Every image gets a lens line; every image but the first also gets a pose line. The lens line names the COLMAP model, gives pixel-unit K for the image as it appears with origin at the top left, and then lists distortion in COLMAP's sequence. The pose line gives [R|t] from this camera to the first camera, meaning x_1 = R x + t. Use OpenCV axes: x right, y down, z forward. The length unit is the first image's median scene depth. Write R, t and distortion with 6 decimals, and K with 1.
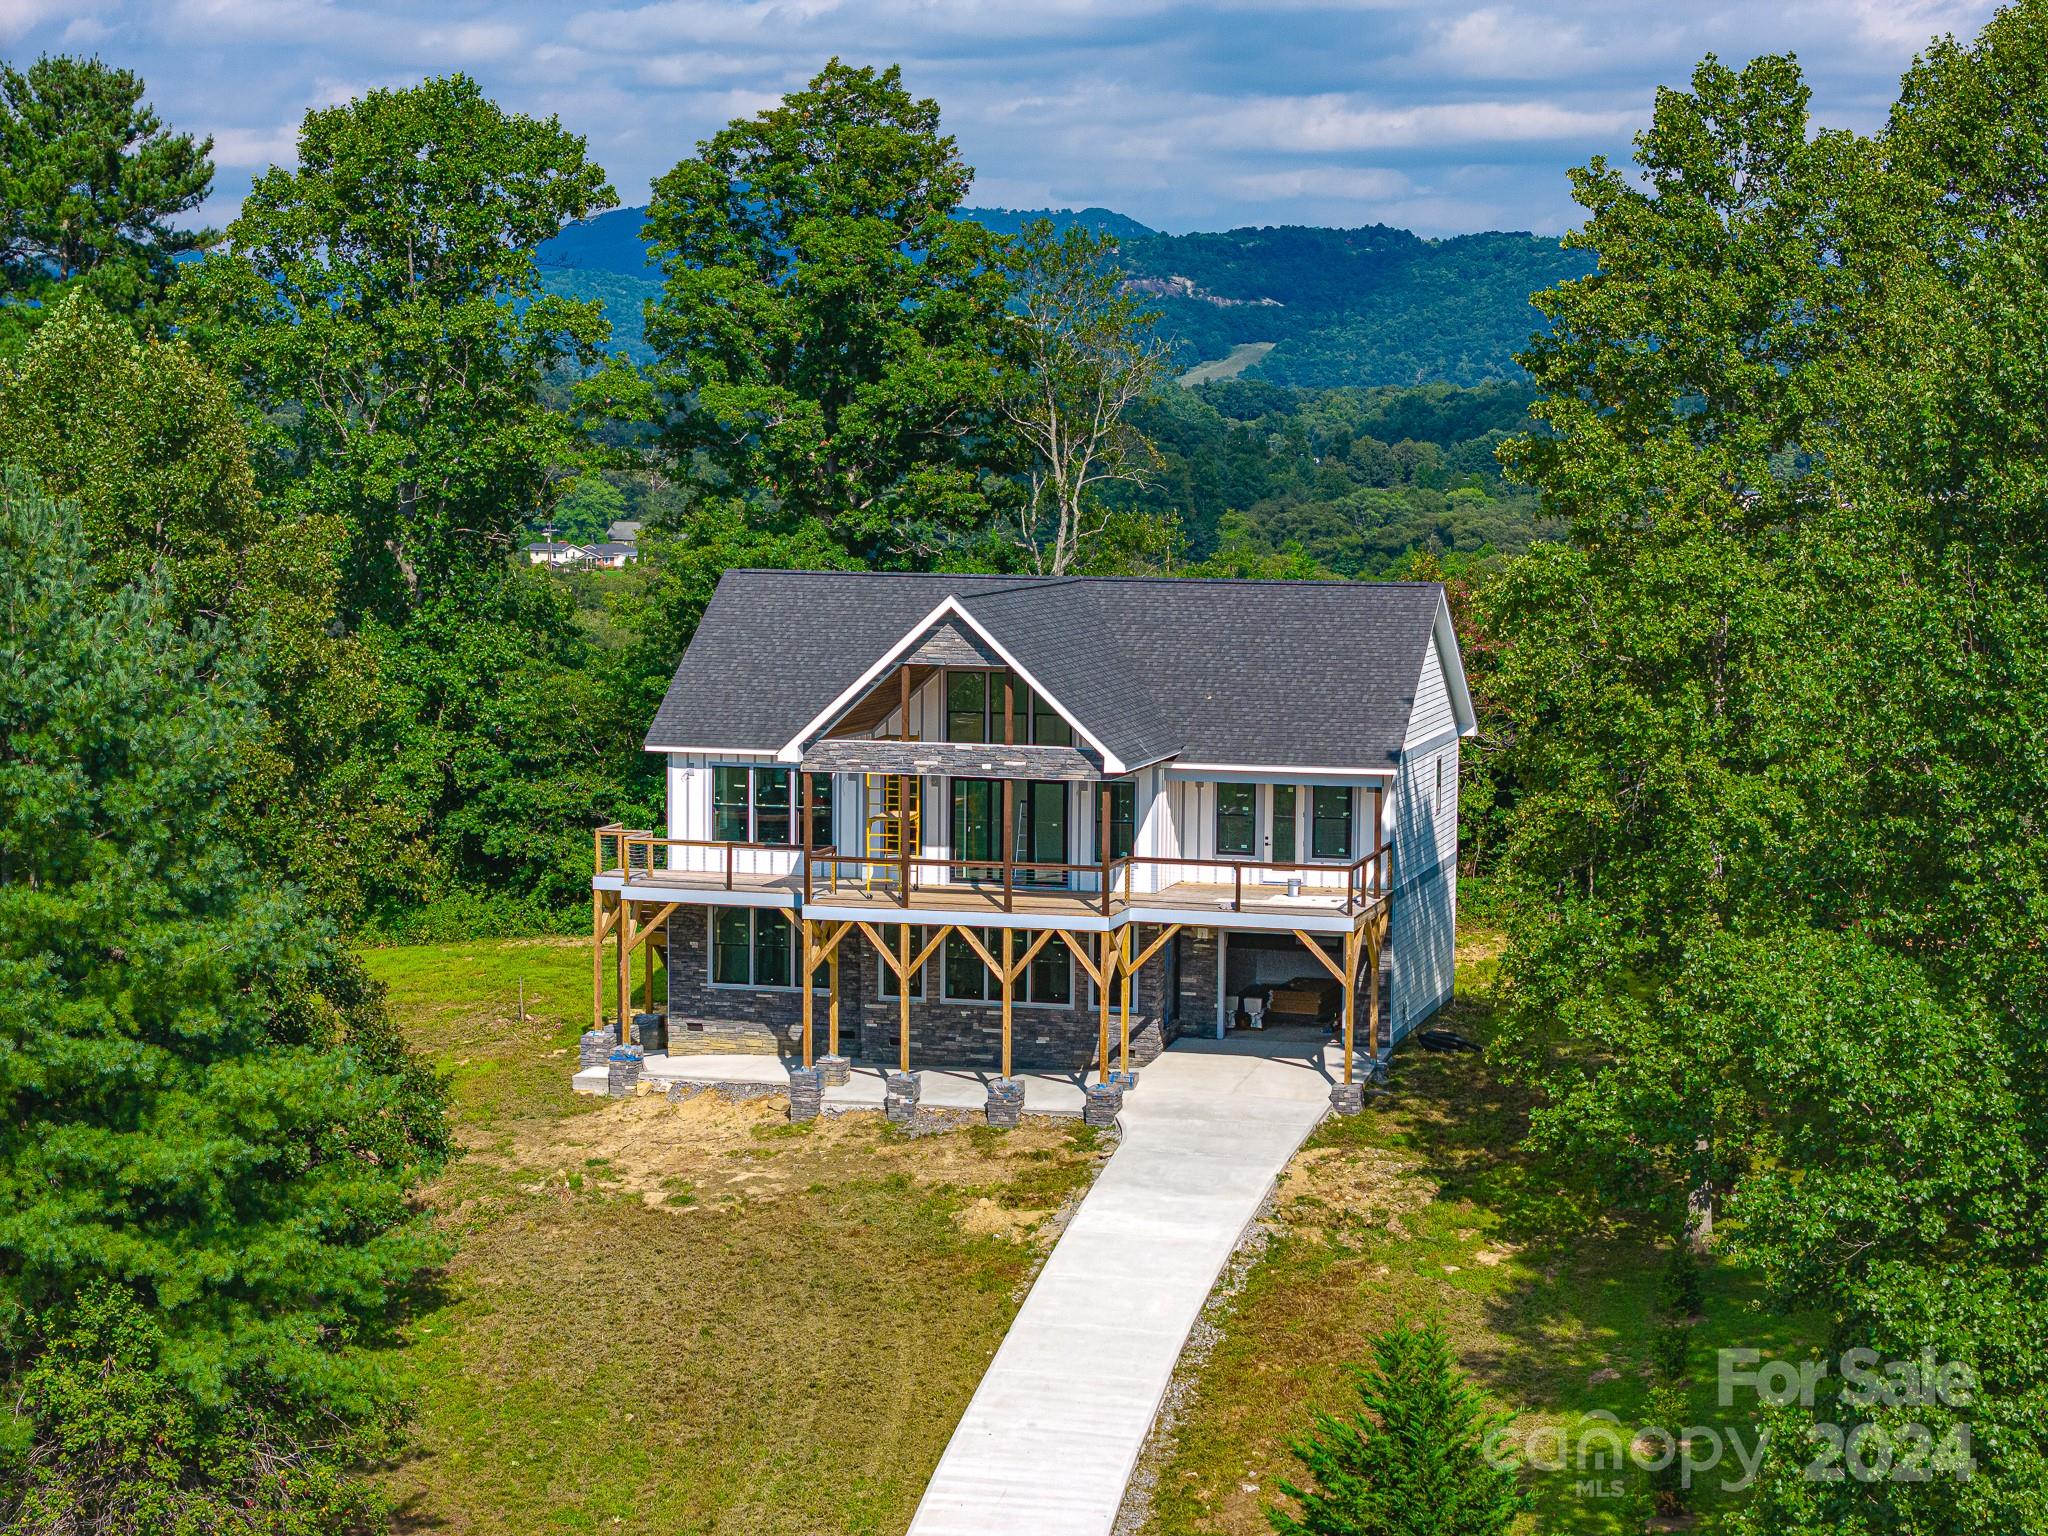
lens RADIAL K [[4091.8, 0, 1025.2], [0, 4091.8, 844.7], [0, 0, 1]] dist [-0.232179, 2.508311]
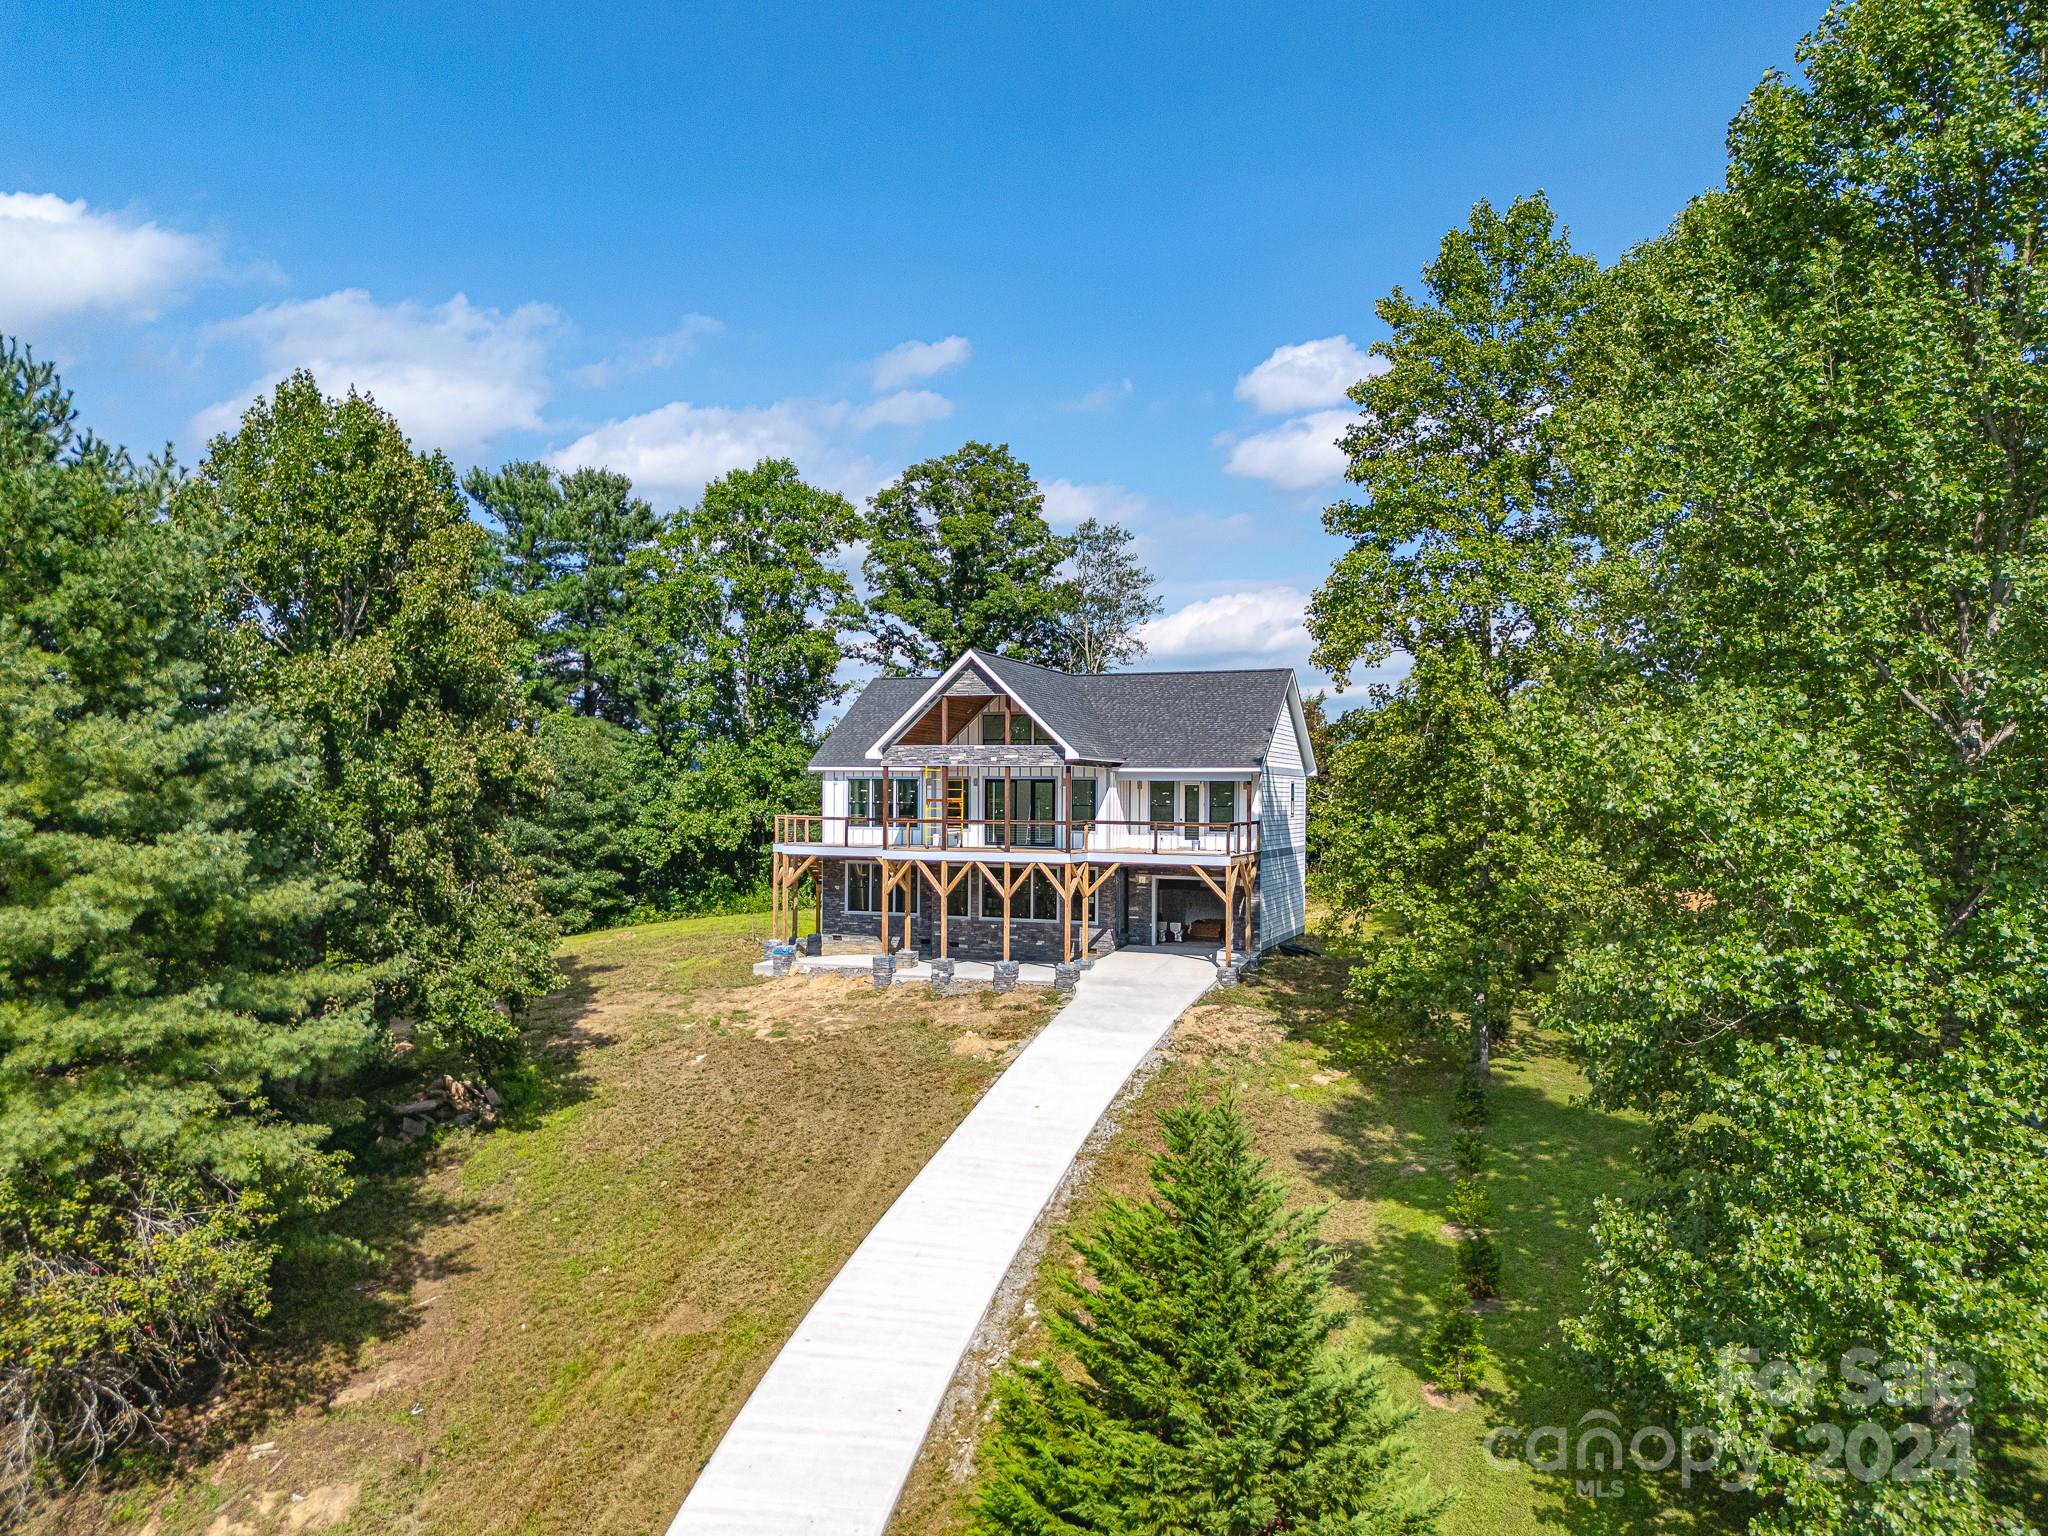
lens RADIAL K [[1514.4, 0, 1016.4], [0, 1514.4, 803.2], [0, 0, 1]] dist [0.148146, -0.187410]
pose [[0.995302, 0.000394, -0.096817, 0.055587], [-0.010264, 0.994786, -0.101468, 0.056613], [0.096272, 0.101985, 0.990116, 0.425595]]
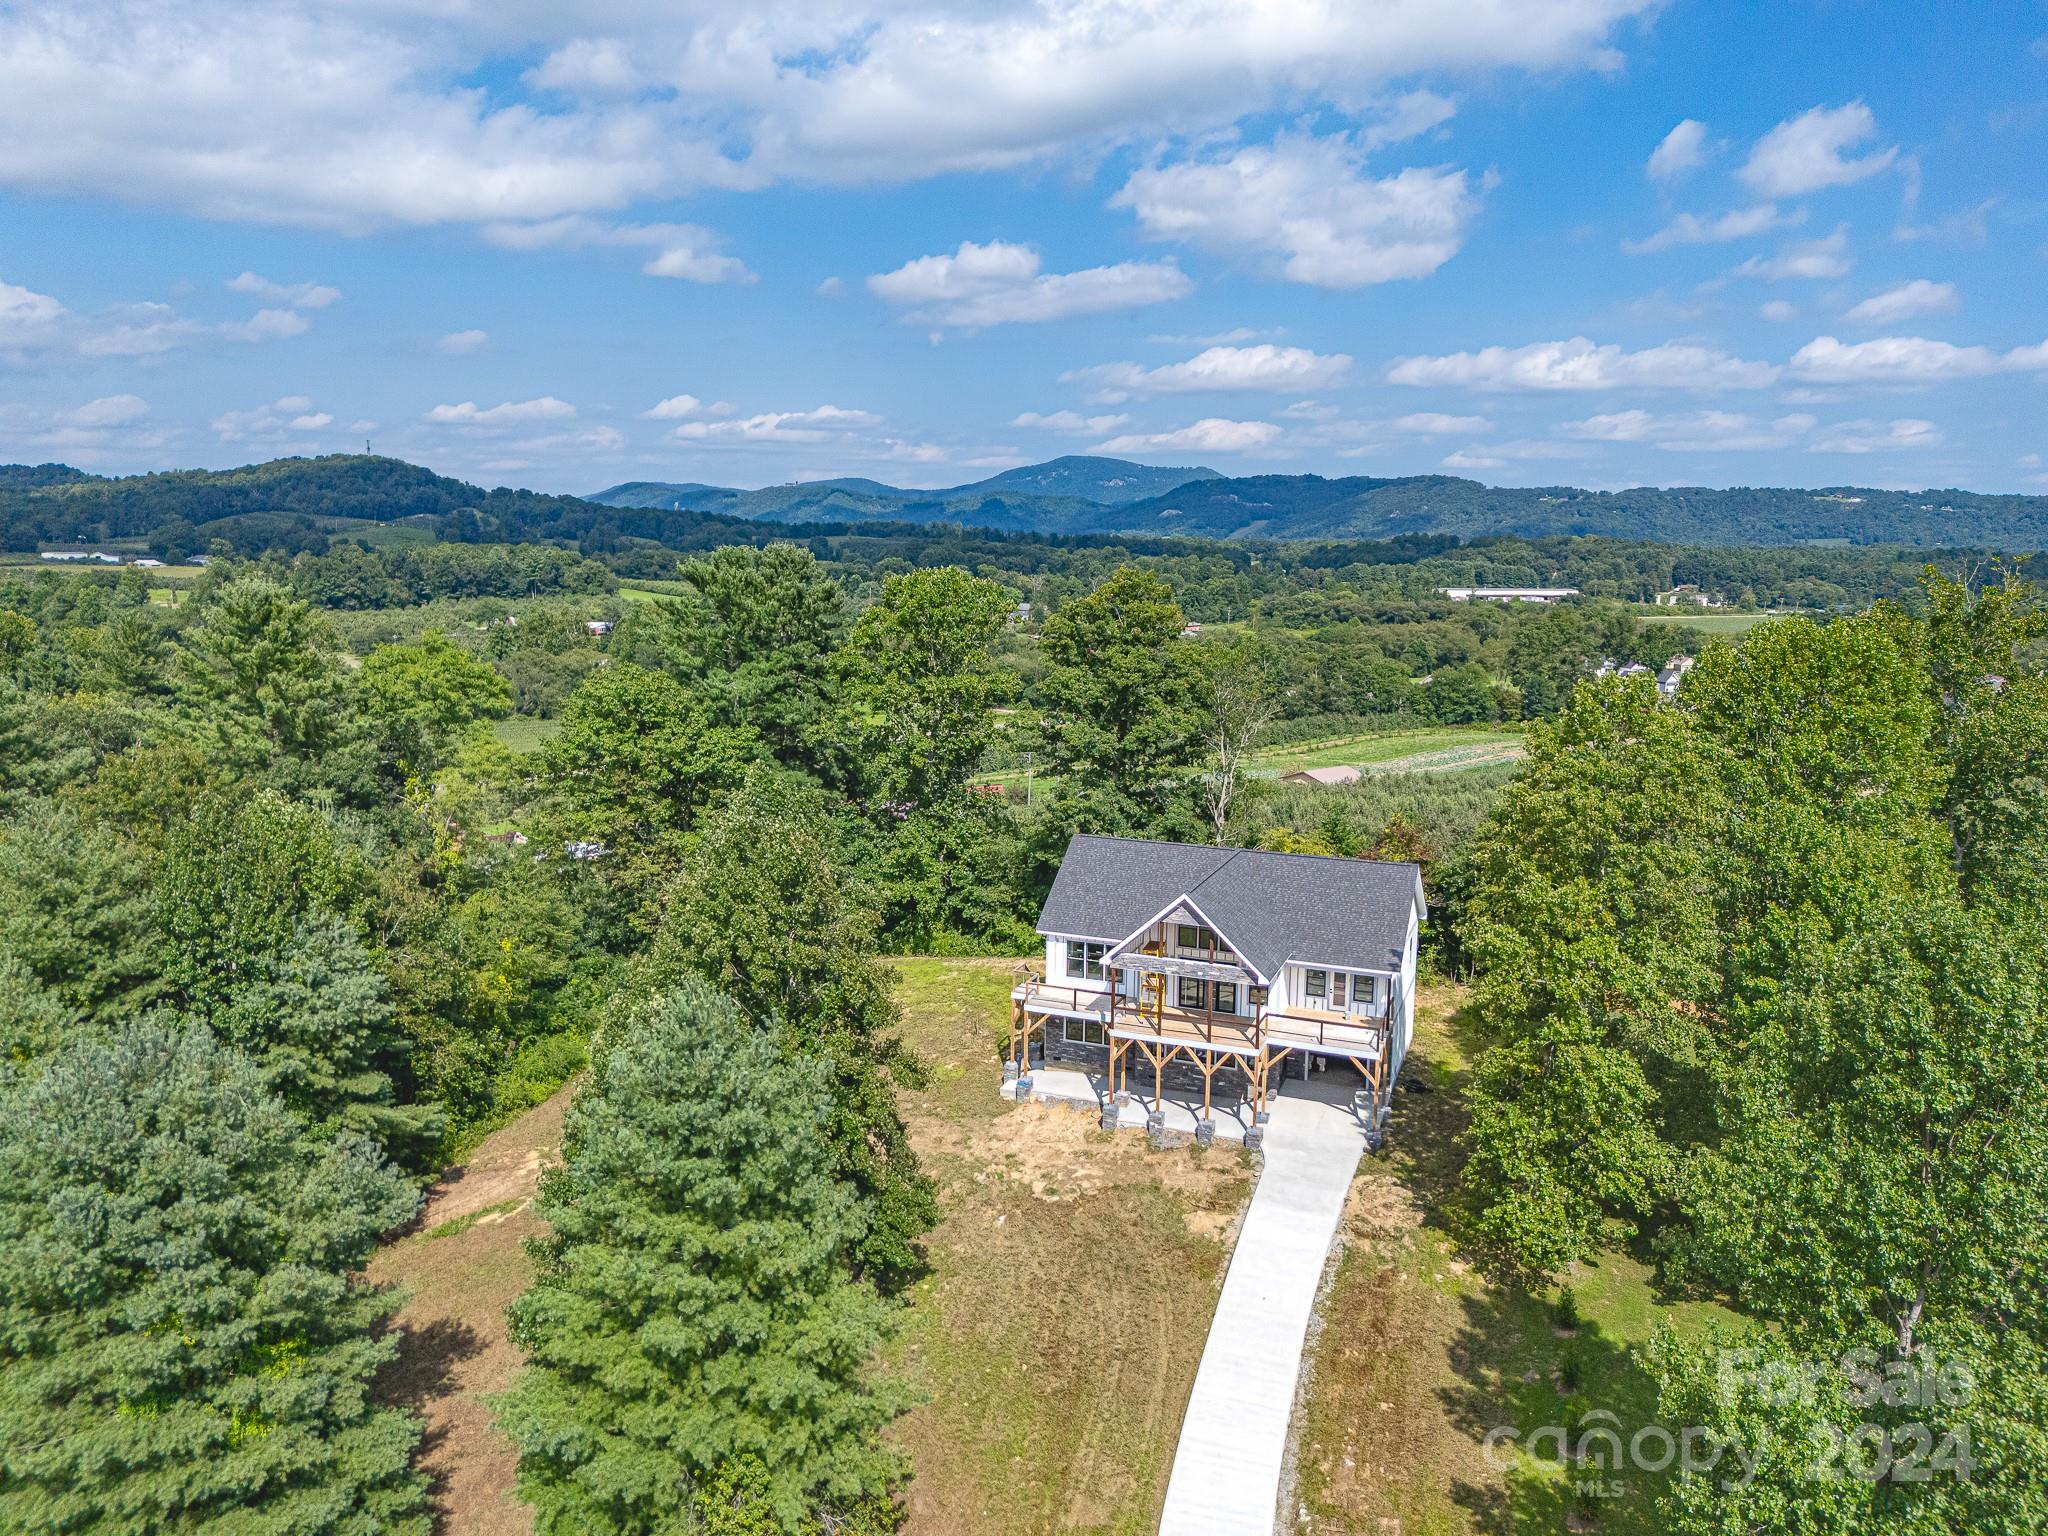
lens RADIAL K [[1501.6, 0, 1018.6], [0, 1501.6, 771.2], [0, 0, 1]] dist [0.086163, -0.116736]
pose [[0.995019, 0.020366, -0.097579, -0.028769], [-0.015810, 0.998758, 0.047243, -0.156782], [0.098420, -0.045465, 0.994106, 0.234526]]
